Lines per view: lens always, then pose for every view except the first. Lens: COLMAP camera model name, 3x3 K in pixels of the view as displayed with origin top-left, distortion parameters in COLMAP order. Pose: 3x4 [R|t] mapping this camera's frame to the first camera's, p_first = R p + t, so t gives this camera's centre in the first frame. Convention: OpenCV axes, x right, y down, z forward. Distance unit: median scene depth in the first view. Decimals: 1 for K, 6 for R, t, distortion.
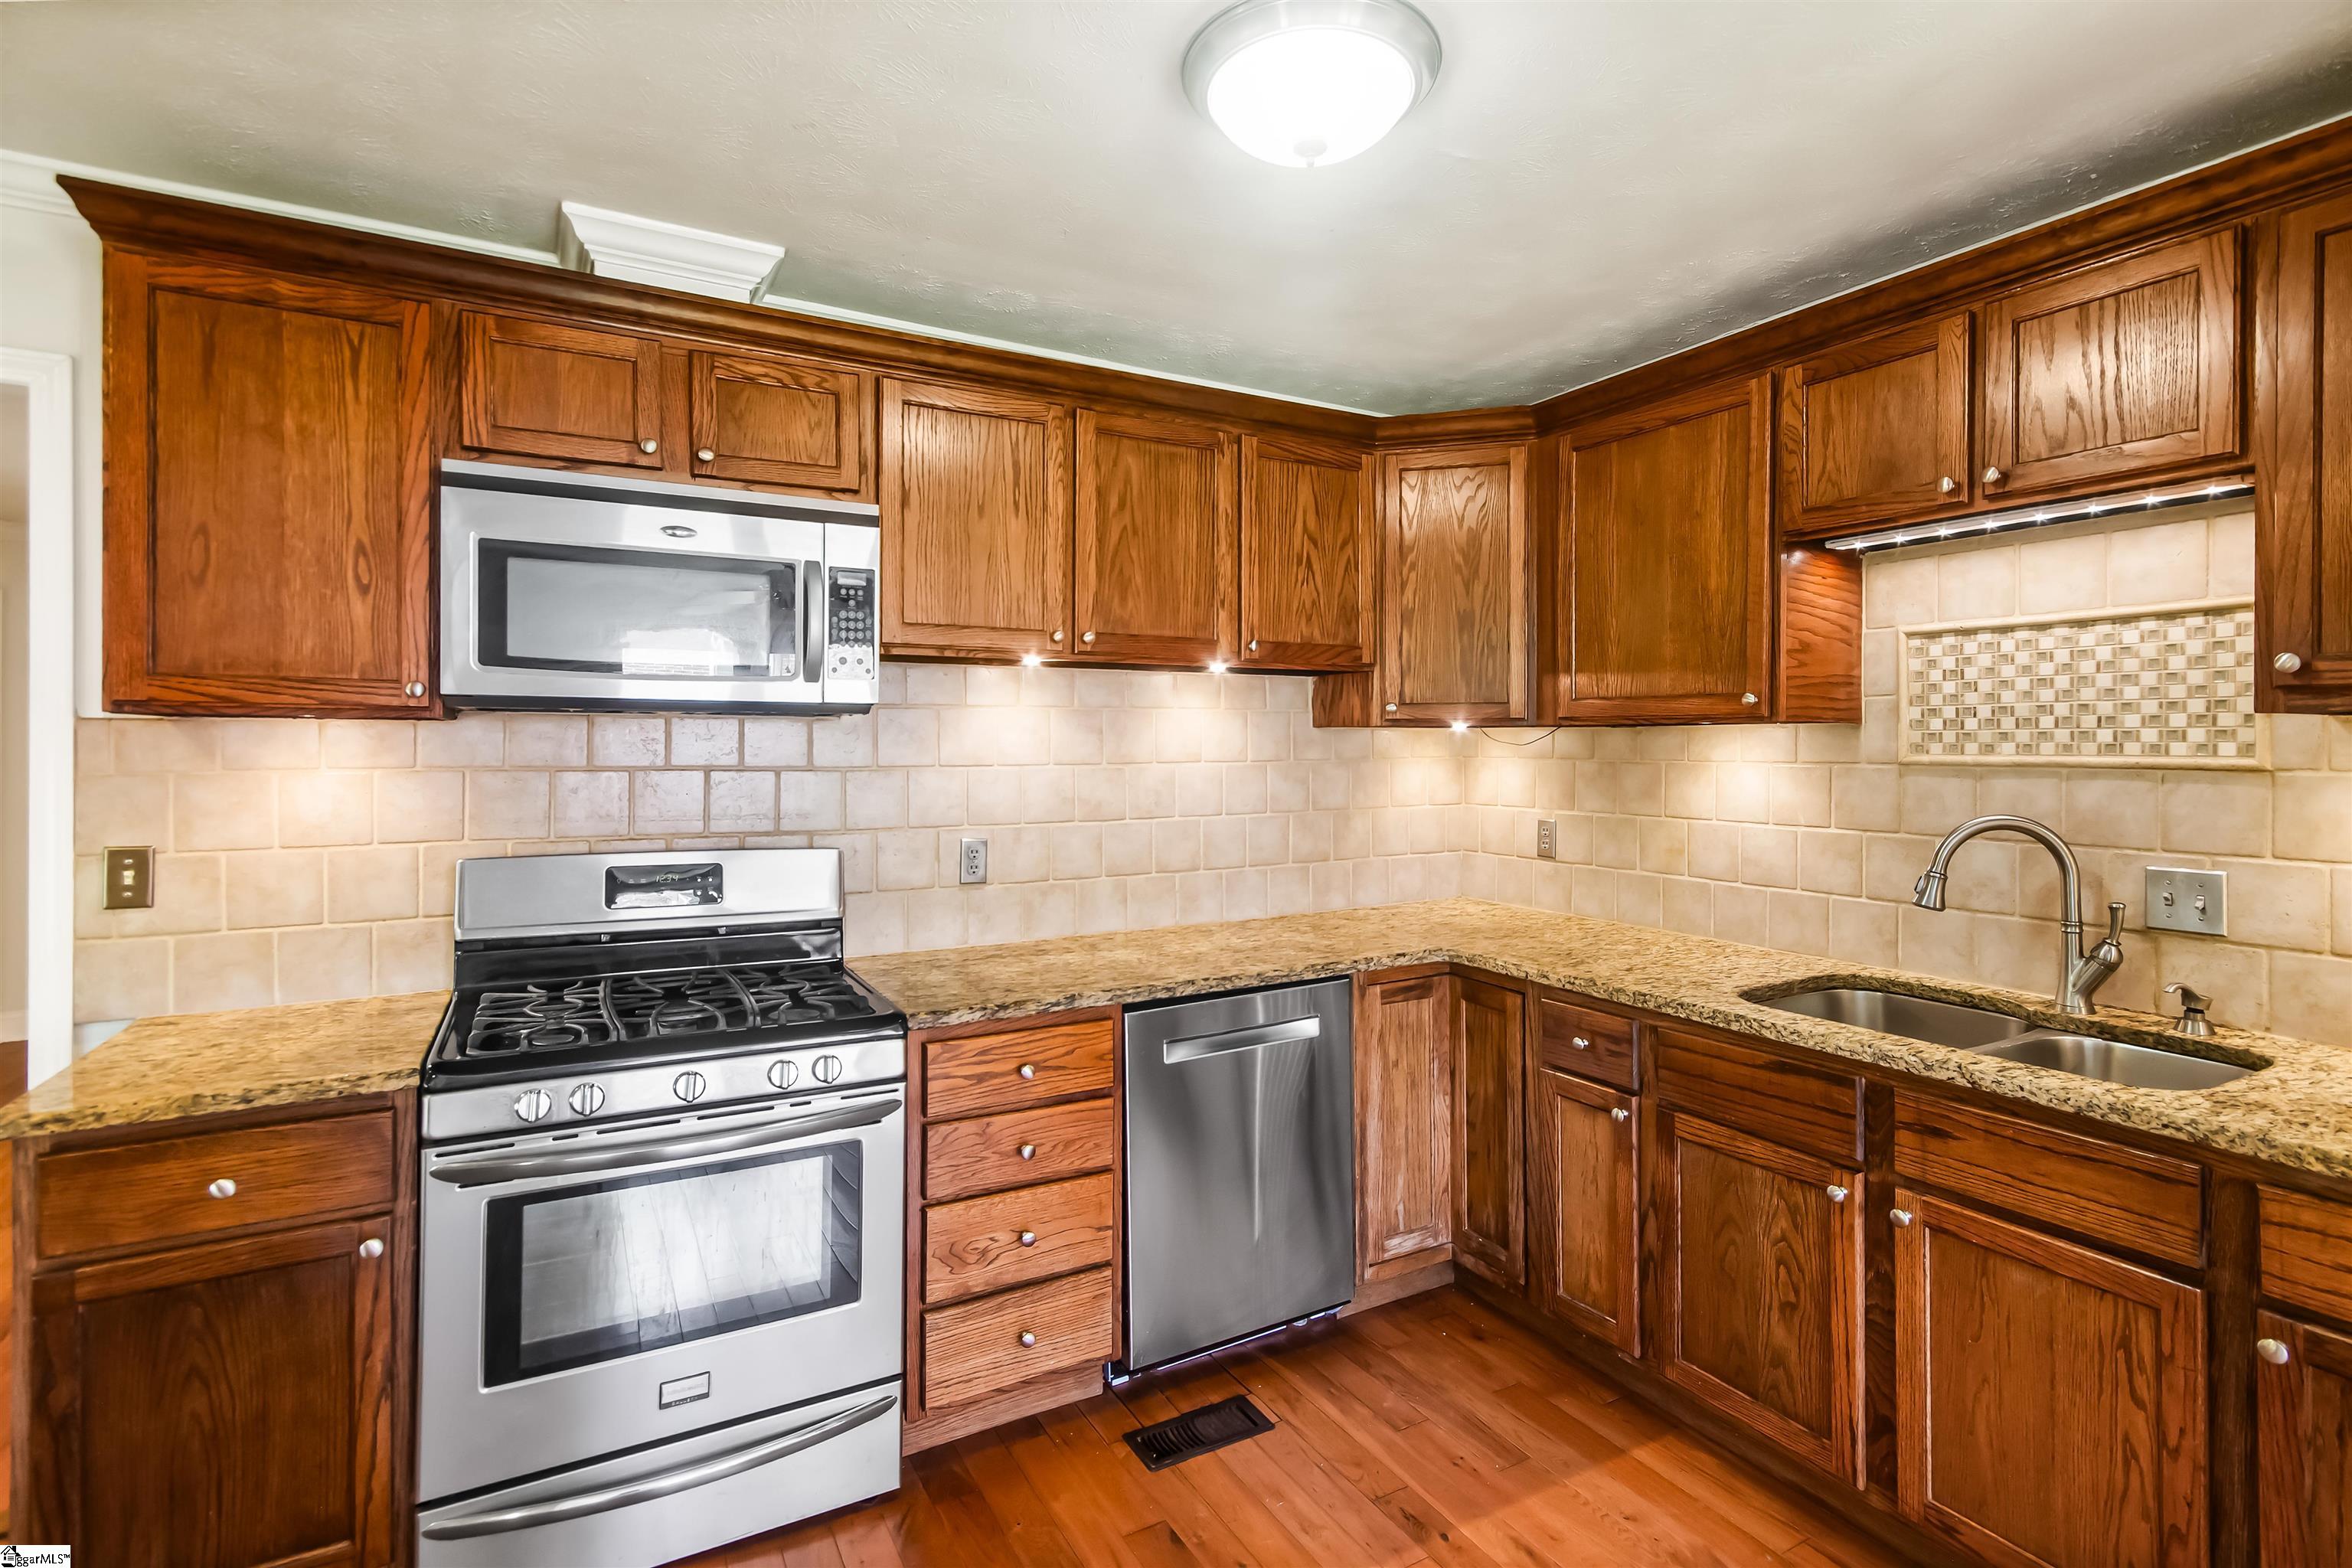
lens RADIAL K [[1109.2, 0, 1188.4], [0, 1109.2, 750.5], [0, 0, 1]] dist [0.008851, 0.000030]
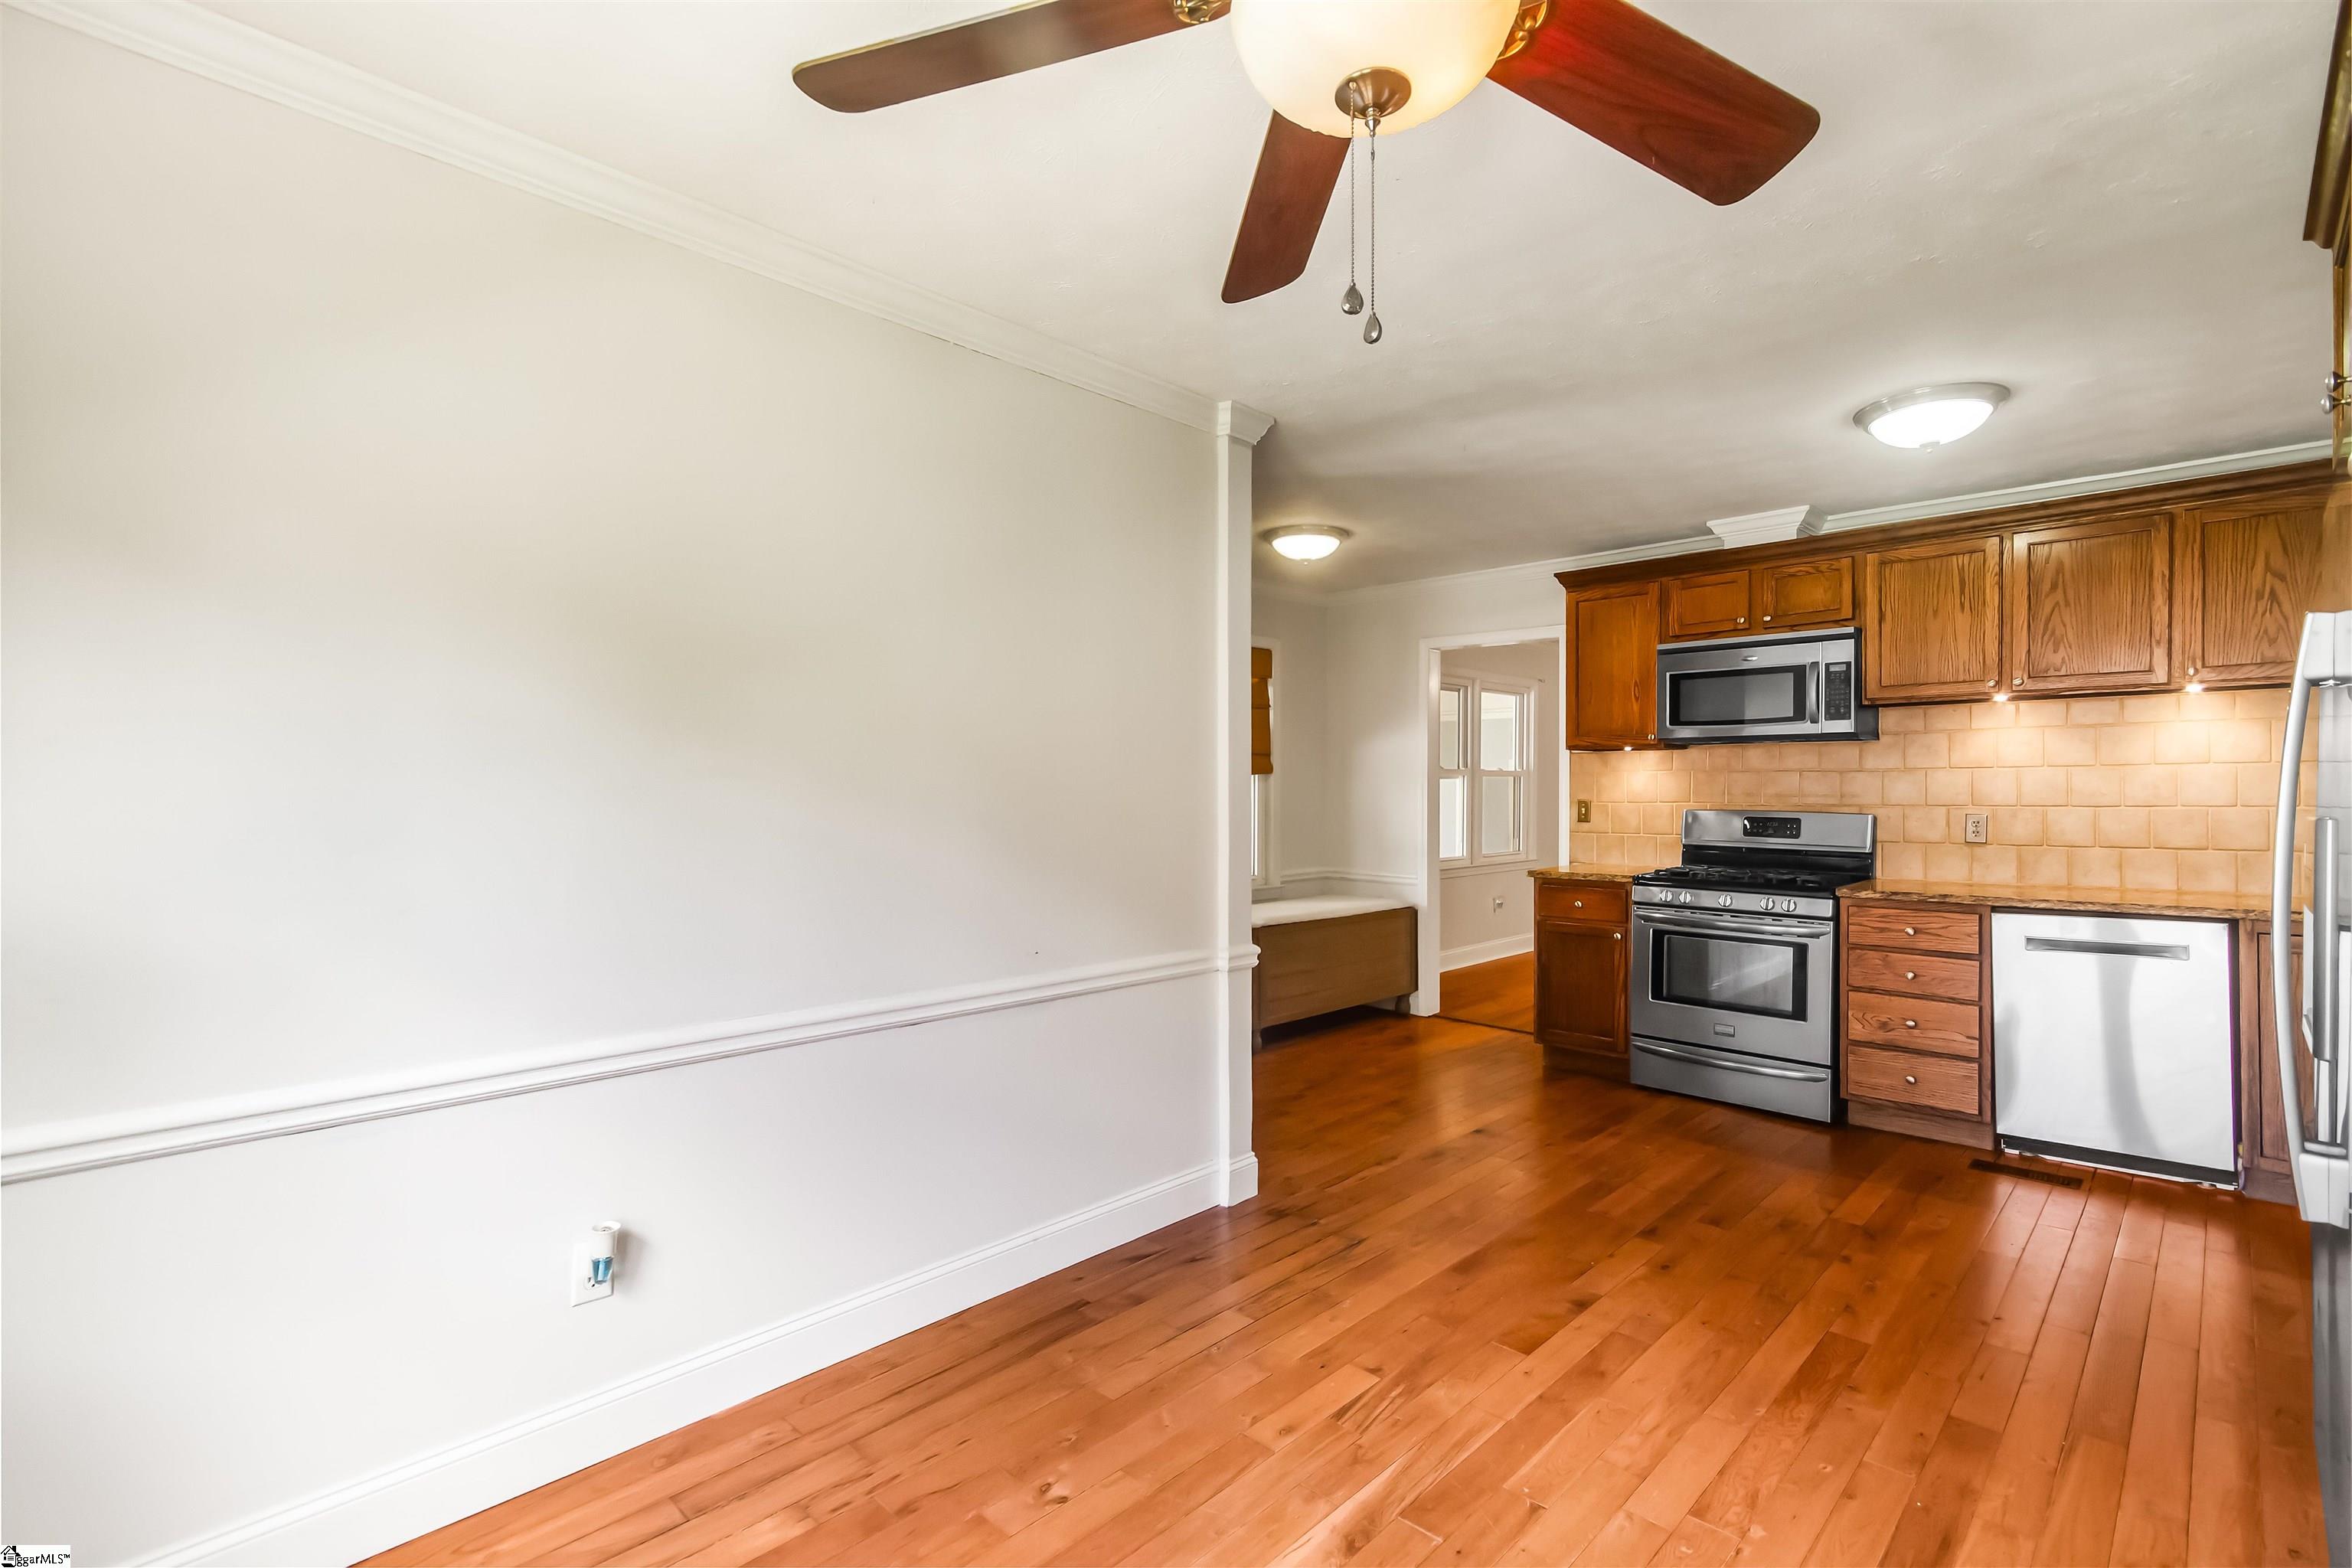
lens RADIAL K [[1054.5, 0, 1172.2], [0, 1054.5, 795.6], [0, 0, 1]] dist [0.000661, 0.000061]
pose [[0.262855, 0.002861, -0.964831, 1.122735], [-0.005392, 0.999984, 0.001496, 0.068223], [0.964820, 0.004809, 0.262866, -0.572307]]
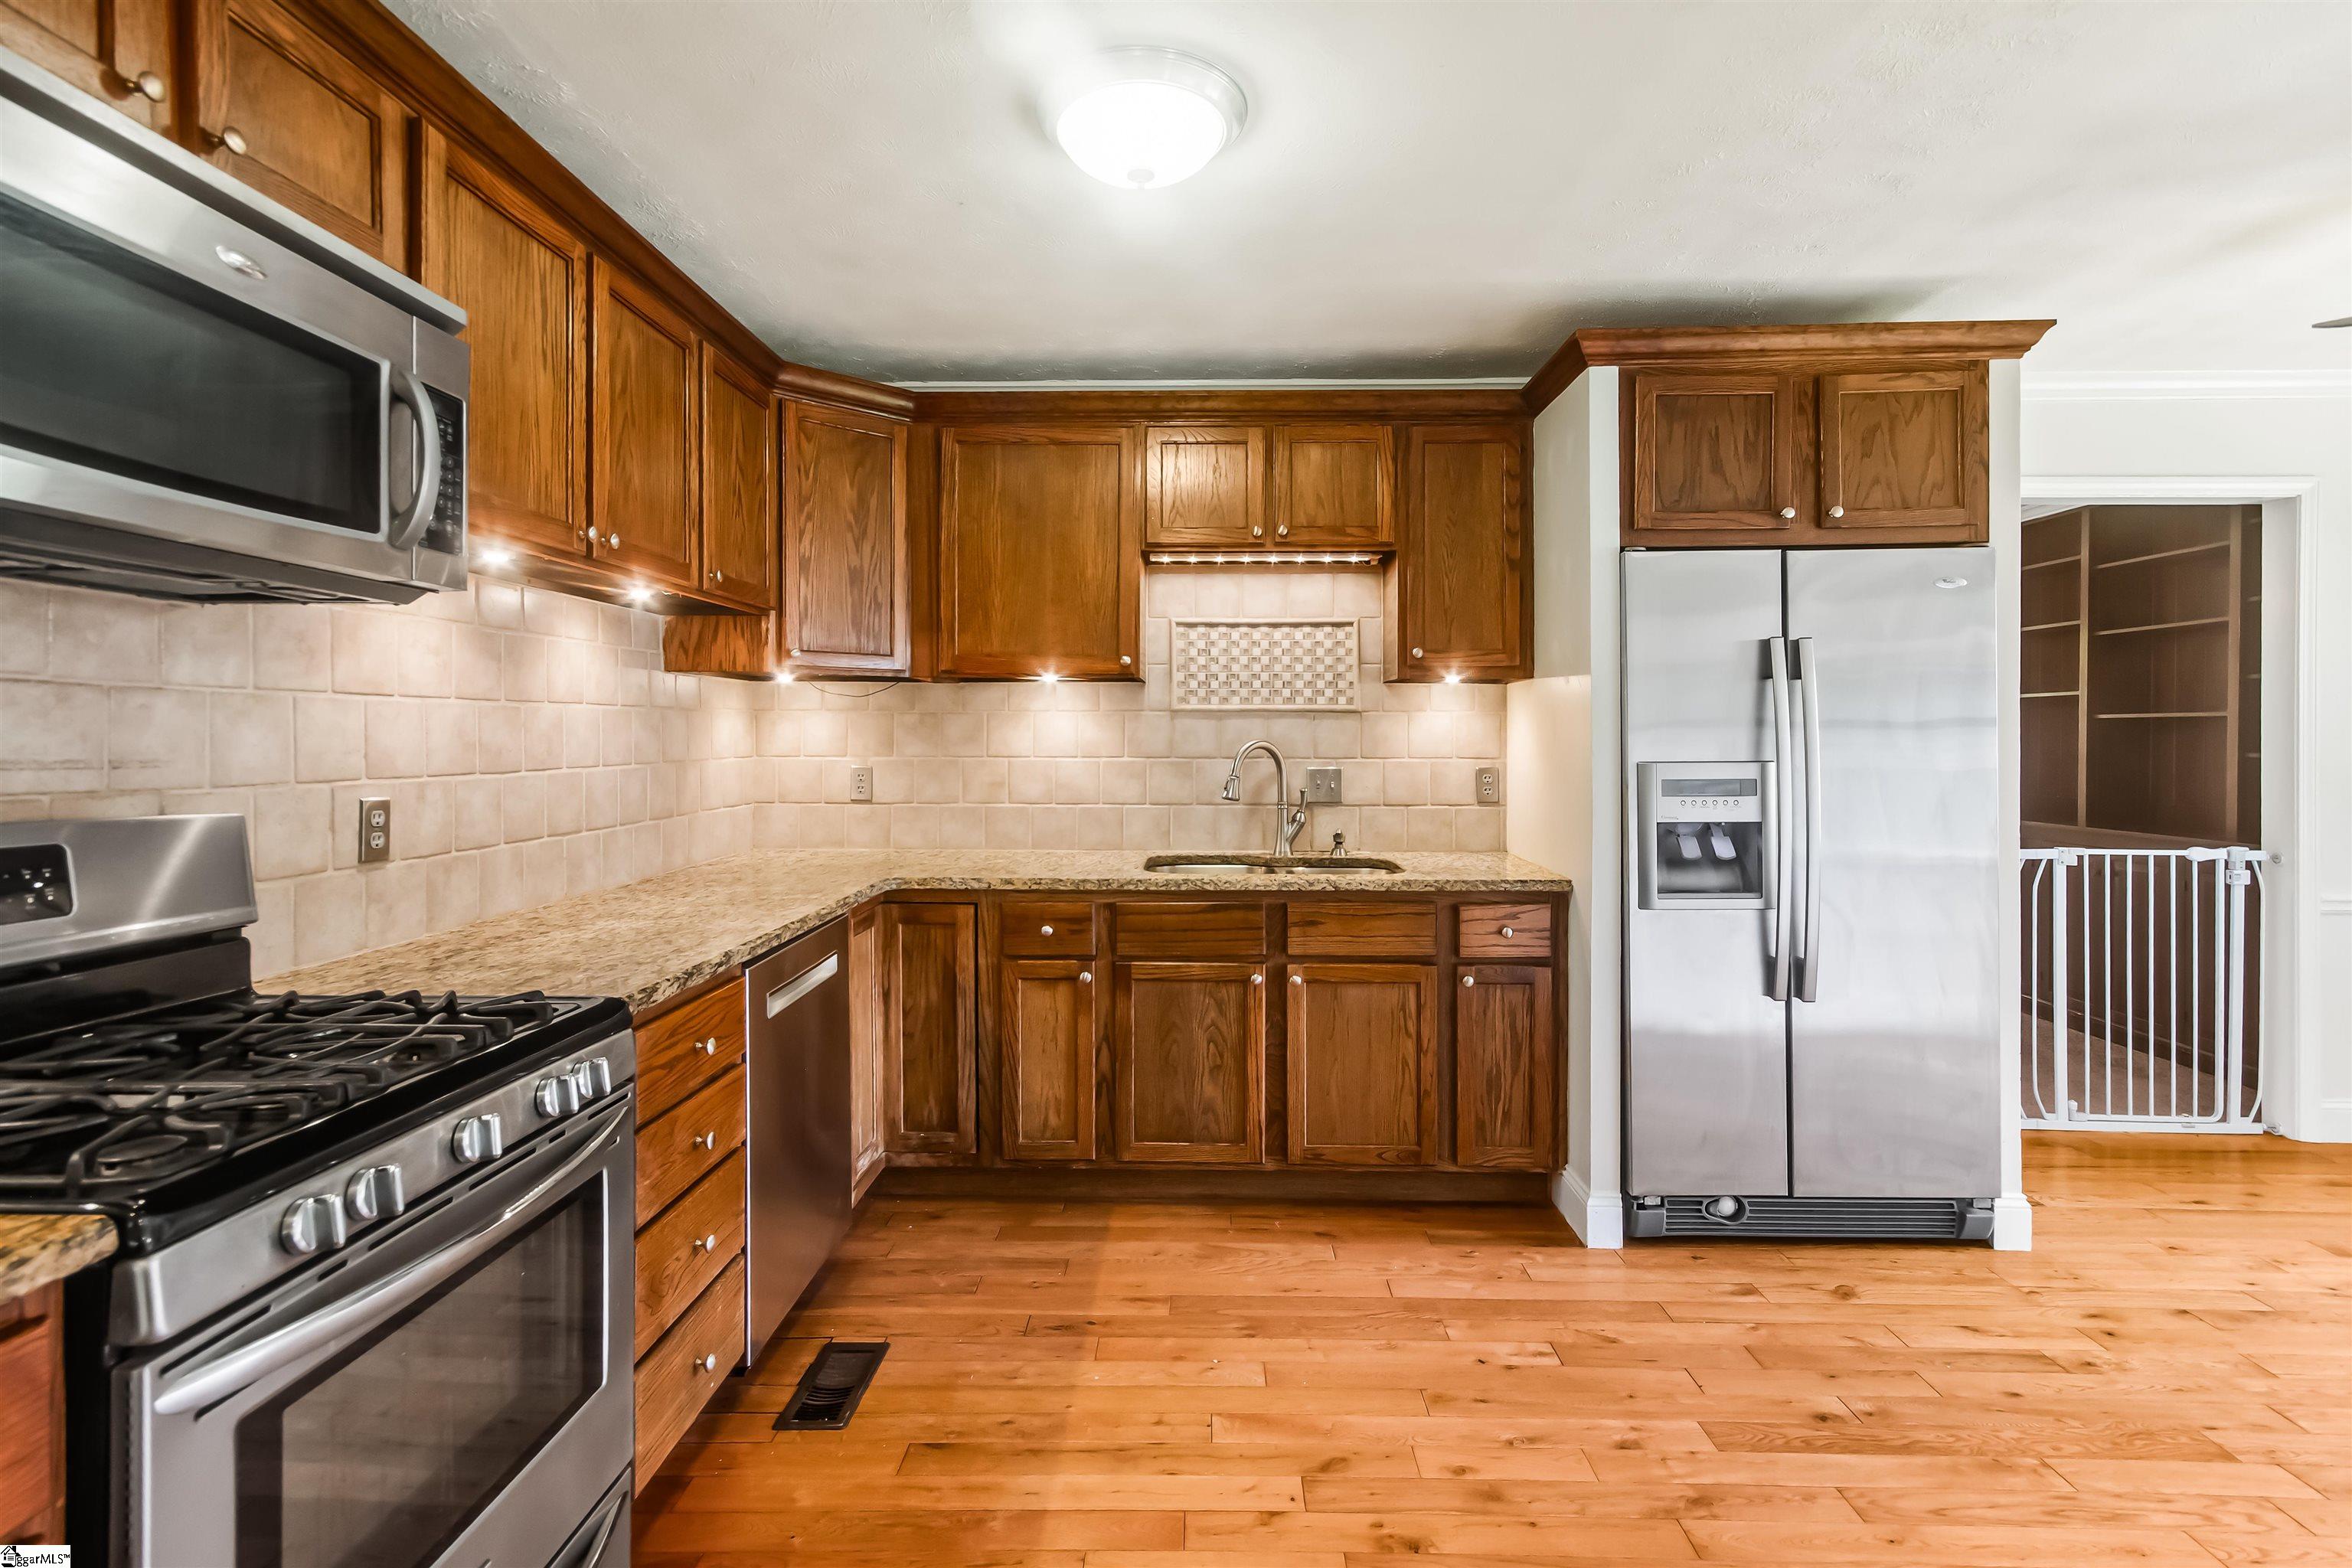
lens RADIAL K [[1107.6, 0, 1183.0], [0, 1107.6, 740.0], [0, 0, 1]] dist [0.002037, 0.001127]
pose [[0.517246, -0.002192, 0.855834, -0.634607], [0.001350, 0.999998, 0.001745, 0.050161], [-0.855836, 0.000253, 0.517247, 0.234172]]
